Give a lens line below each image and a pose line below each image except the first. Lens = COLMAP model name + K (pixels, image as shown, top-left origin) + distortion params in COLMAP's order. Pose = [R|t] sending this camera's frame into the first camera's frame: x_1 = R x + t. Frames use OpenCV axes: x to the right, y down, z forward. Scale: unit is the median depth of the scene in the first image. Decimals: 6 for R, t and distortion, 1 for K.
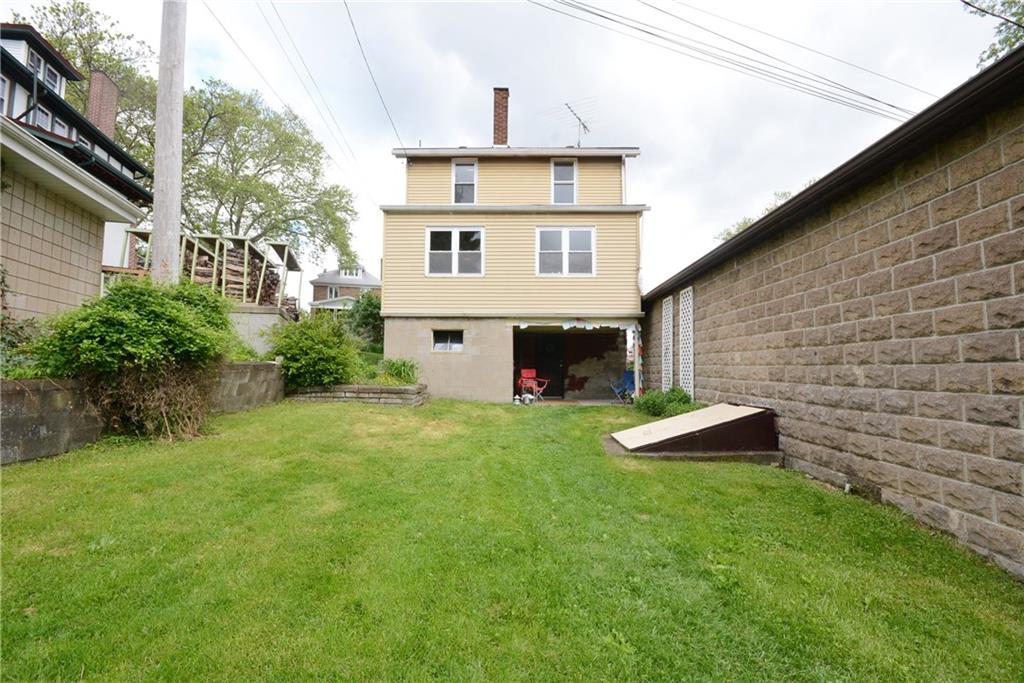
lens RADIAL K [[448.6, 0, 512.0], [0, 448.6, 341.5], [0, 0, 1]] dist [0.001944, -0.007184]
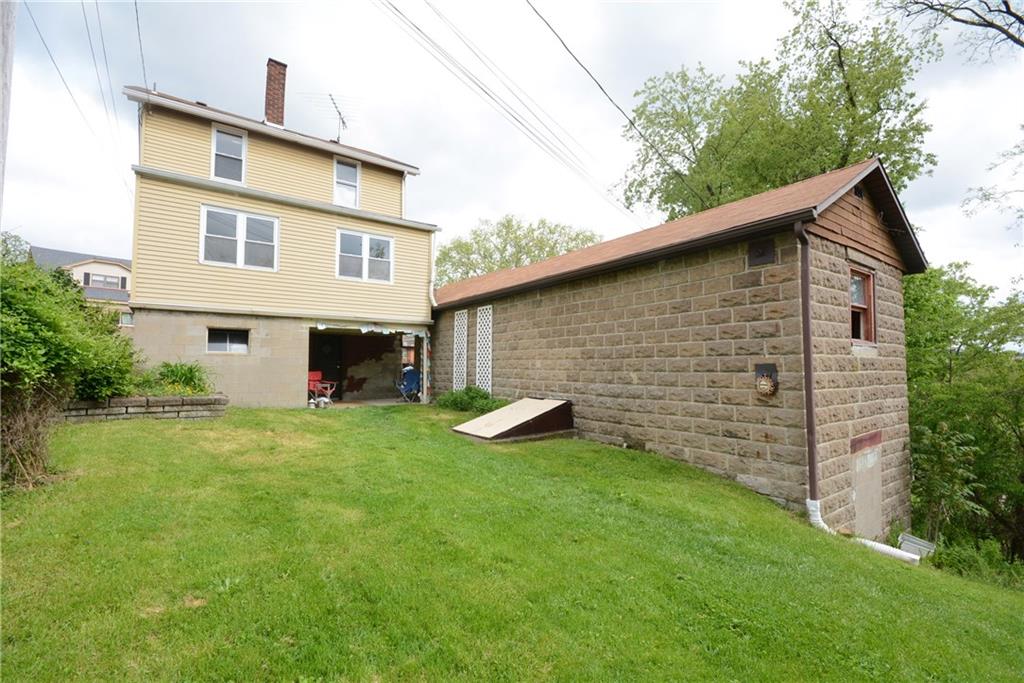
lens RADIAL K [[448.6, 0, 512.0], [0, 448.6, 341.5], [0, 0, 1]] dist [0.001944, -0.007184]
pose [[0.793851, 0.026767, 0.607522, -0.387927], [-0.032219, 0.999479, -0.001936, -0.026821], [-0.607258, -0.018037, 0.794300, -0.037390]]
